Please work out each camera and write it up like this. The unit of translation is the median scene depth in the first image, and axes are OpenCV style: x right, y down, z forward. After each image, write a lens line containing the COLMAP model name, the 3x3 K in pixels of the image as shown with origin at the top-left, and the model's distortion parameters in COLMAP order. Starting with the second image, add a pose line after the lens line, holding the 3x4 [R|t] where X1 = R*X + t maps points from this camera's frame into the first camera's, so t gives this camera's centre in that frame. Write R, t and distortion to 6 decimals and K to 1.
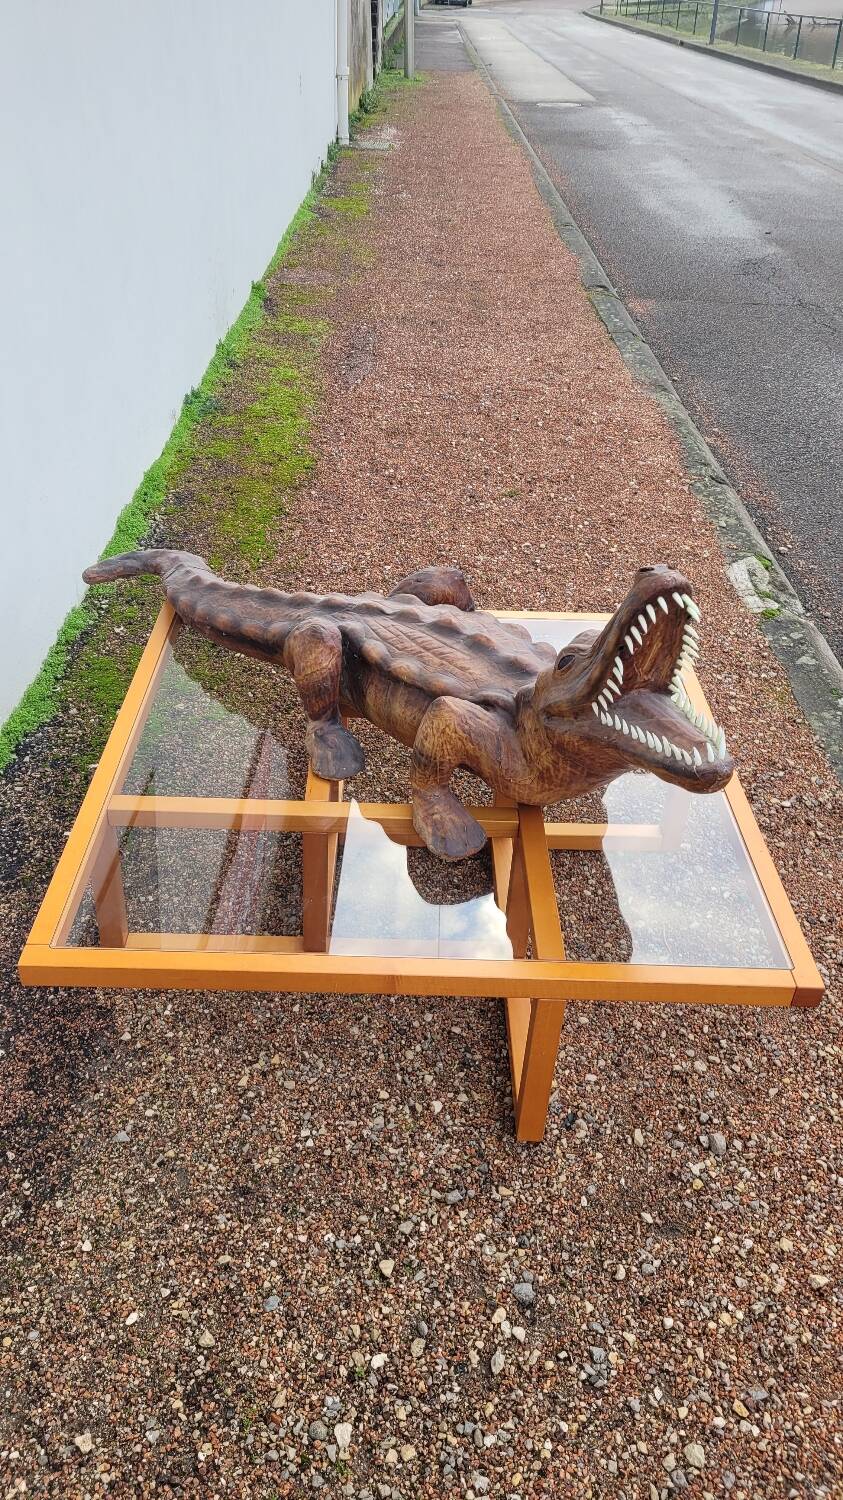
lens RADIAL K [[1122.2, 0, 421.5], [0, 1122.2, 750.0], [0, 0, 1]] dist [0.060832, -0.042050]
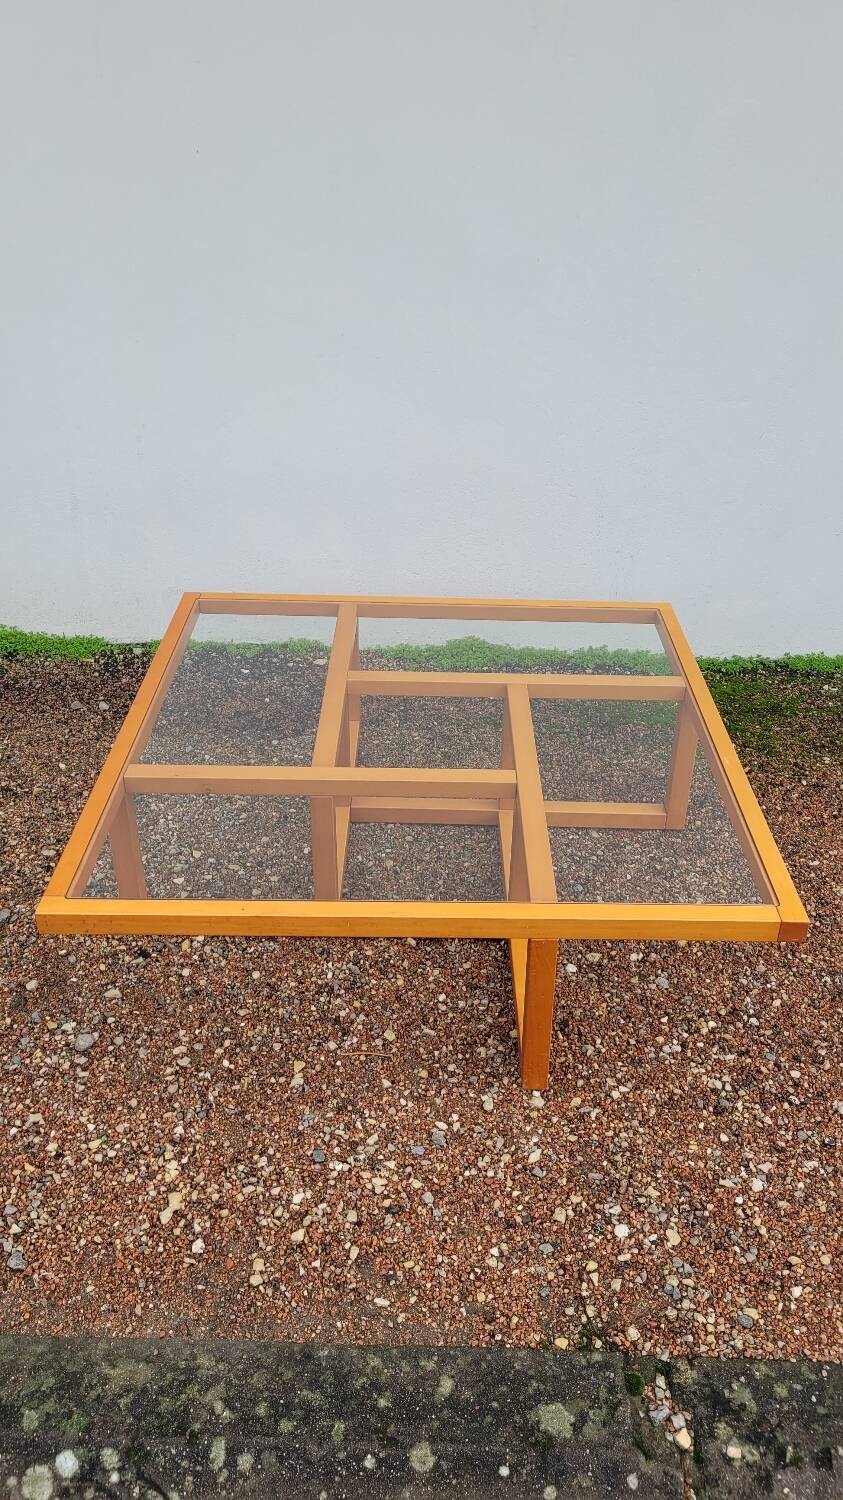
lens RADIAL K [[1122.2, 0, 421.5], [0, 1122.2, 750.0], [0, 0, 1]] dist [0.060832, -0.042050]
pose [[-0.018905, 0.495051, -0.868658, 0.953493], [-0.579083, 0.702831, 0.413148, -0.424553], [0.815050, 0.510836, 0.273388, 0.760797]]
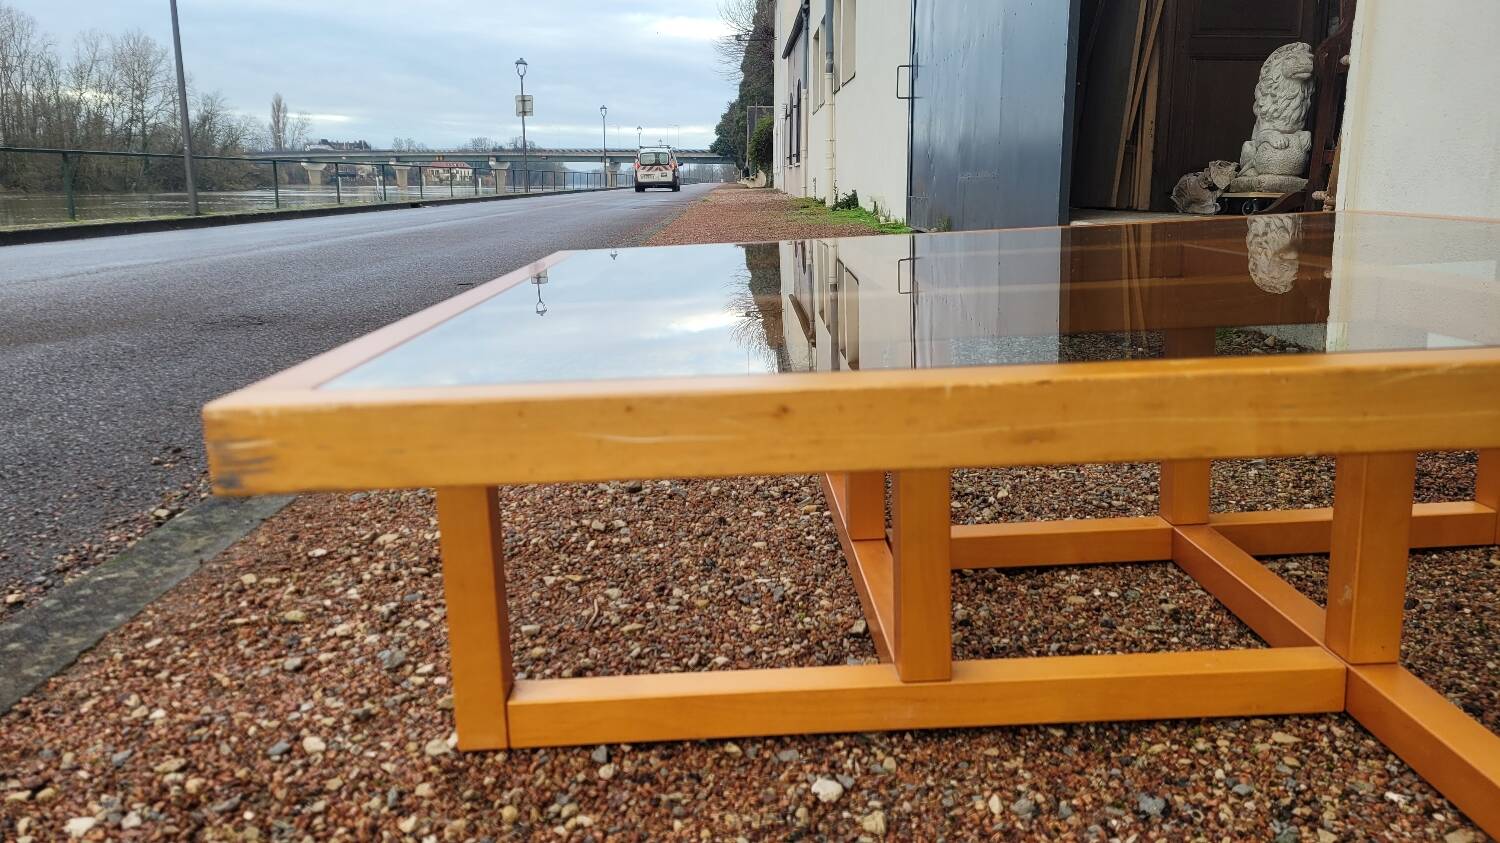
lens RADIAL K [[1122.2, 0, 737.6], [0, 1122.2, 417.9], [0, 0, 1]] dist [0.060832, -0.042050]
pose [[-0.999962, -0.003500, -0.008027, 0.169202], [-0.008258, 0.681880, 0.731417, -0.337803], [0.002913, 0.731455, -0.681883, 1.461641]]
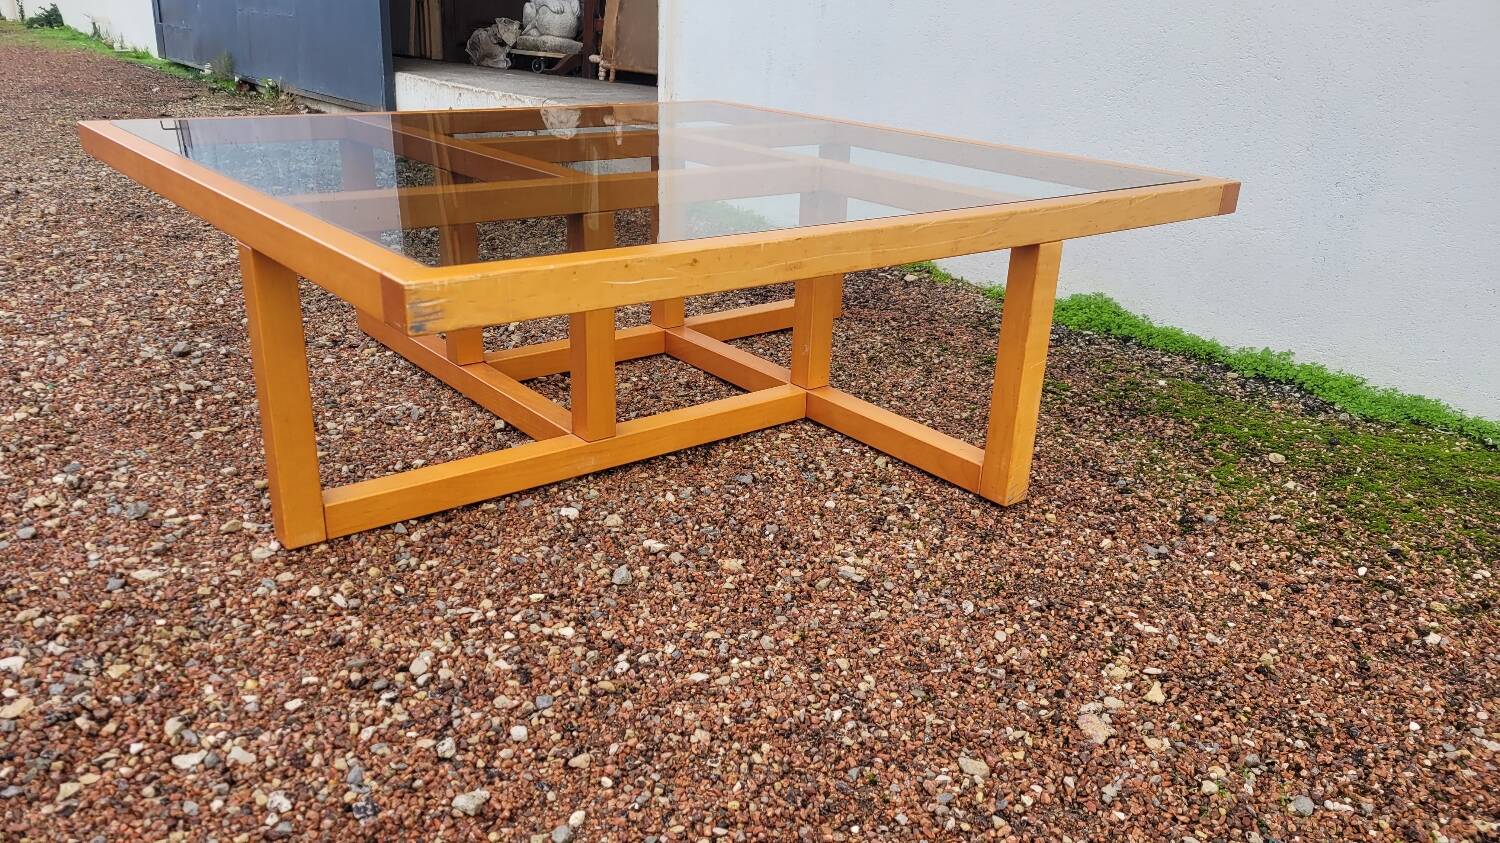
lens RADIAL K [[1130.8, 0, 748.8], [0, 1130.8, 430.8], [0, 0, 1]] dist [0.062336, -0.042451]
pose [[-0.785764, 0.152103, -0.599533, 0.441139], [-0.407735, 0.601497, 0.686989, -0.454303], [0.465110, 0.784262, -0.410617, 1.555800]]
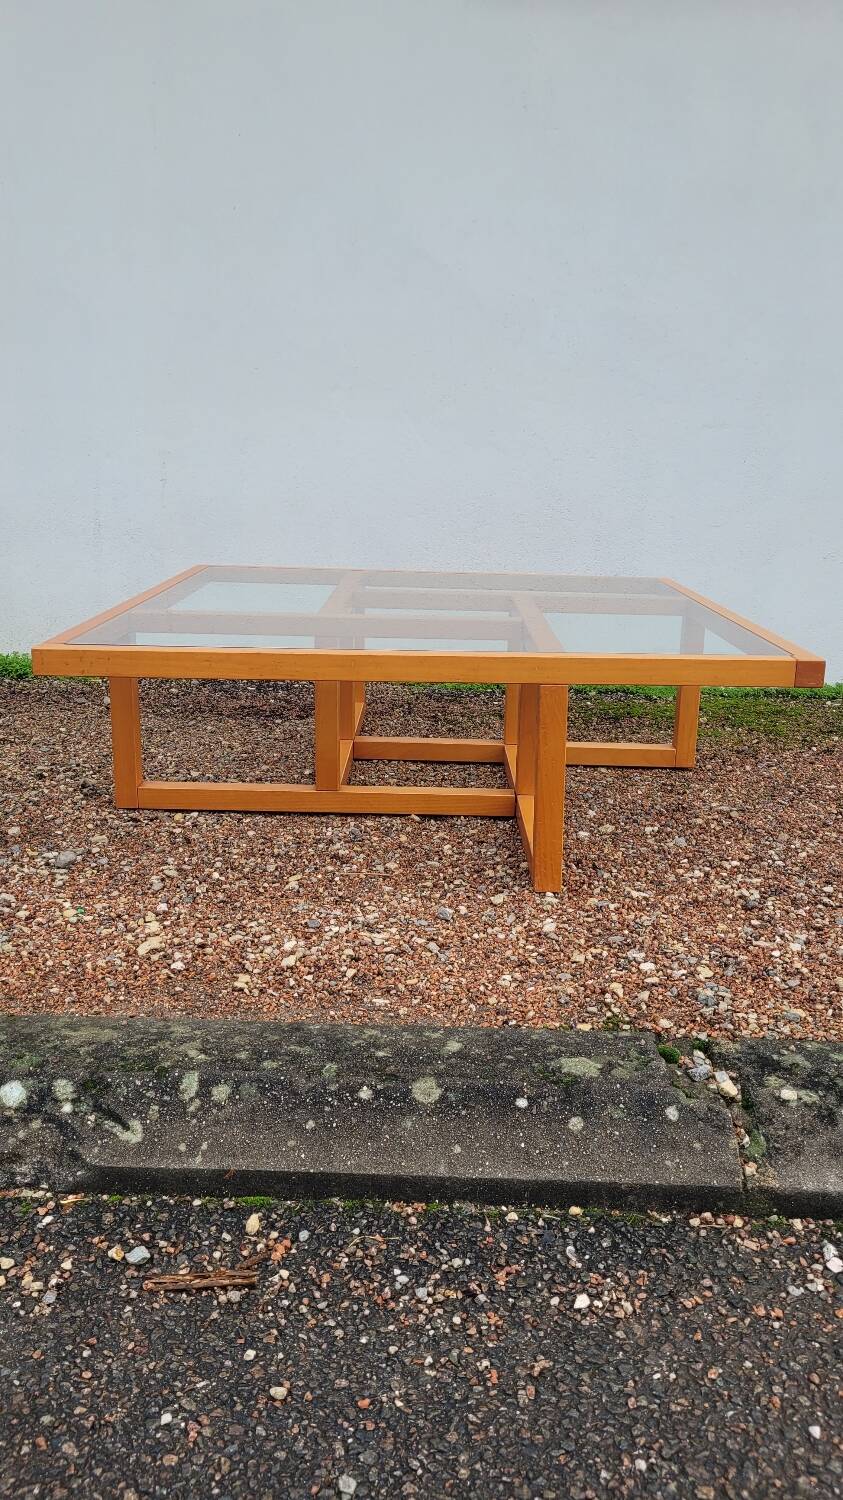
lens RADIAL K [[1130.8, 0, 421.5], [0, 1130.8, 750.0], [0, 0, 1]] dist [0.062336, -0.042451]
pose [[-0.022228, 0.213190, -0.976758, 1.107827], [-0.584997, 0.789505, 0.185633, -0.086500], [0.810731, 0.575527, 0.107167, 1.001450]]
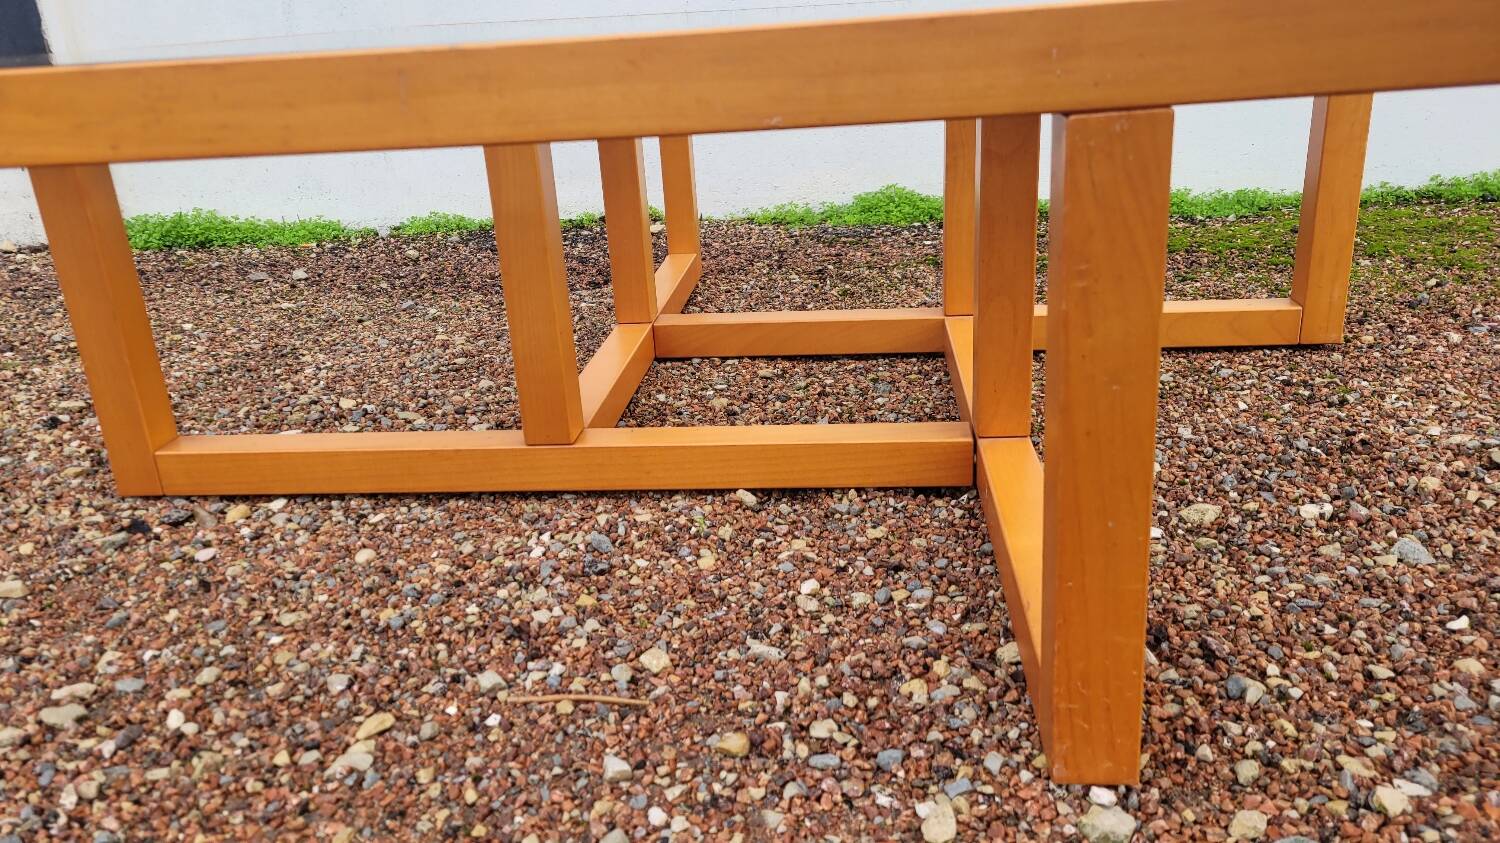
lens RADIAL K [[1122.2, 0, 737.6], [0, 1122.2, 417.9], [0, 0, 1]] dist [0.060832, -0.042050]
pose [[-0.117731, 0.303653, -0.945481, 0.528618], [-0.520235, 0.792135, 0.319183, -0.011307], [0.845869, 0.529450, 0.064712, 1.094514]]
